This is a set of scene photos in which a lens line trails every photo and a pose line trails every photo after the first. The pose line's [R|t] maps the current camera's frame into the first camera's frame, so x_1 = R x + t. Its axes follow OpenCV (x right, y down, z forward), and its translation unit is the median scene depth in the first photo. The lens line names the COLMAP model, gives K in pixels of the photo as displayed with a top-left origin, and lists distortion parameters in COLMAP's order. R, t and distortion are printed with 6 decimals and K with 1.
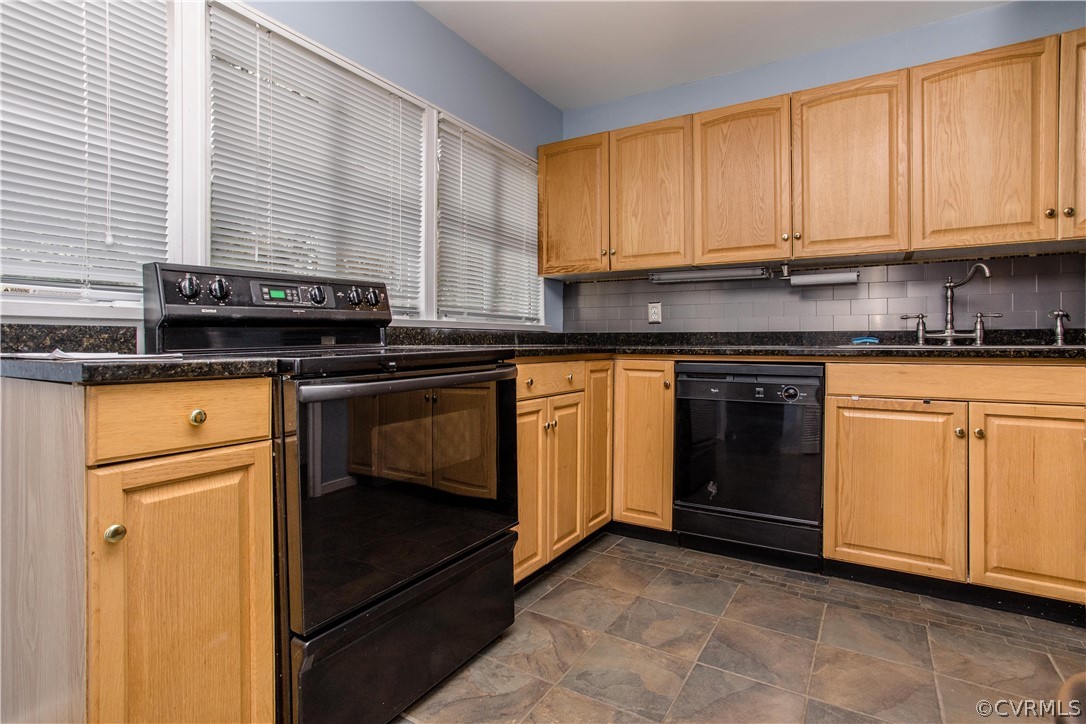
lens RADIAL K [[539.8, 0, 576.9], [0, 539.8, 339.5], [0, 0, 1]] dist [-0.039437, 0.017220]
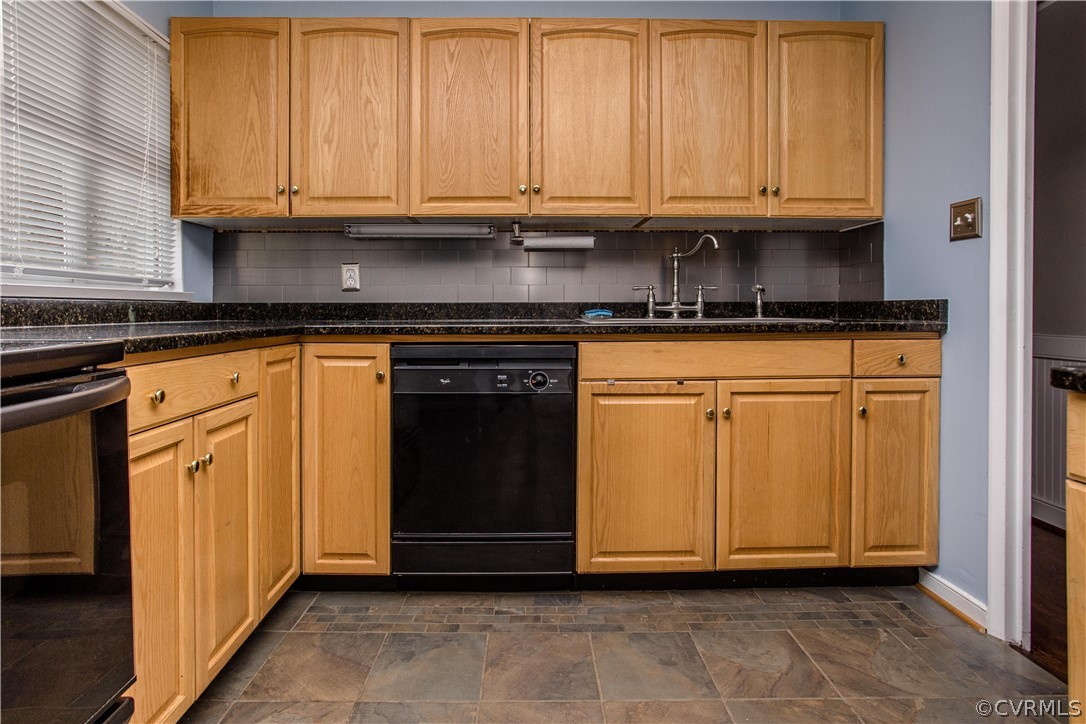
lens RADIAL K [[539.8, 0, 522.5], [0, 539.8, 312.4], [0, 0, 1]] dist [-0.039437, 0.017220]
pose [[0.869727, -0.005880, 0.493497, -0.027499], [-0.000006, 0.999929, 0.011925, -0.012681], [-0.493532, -0.010375, 0.869666, 0.308740]]
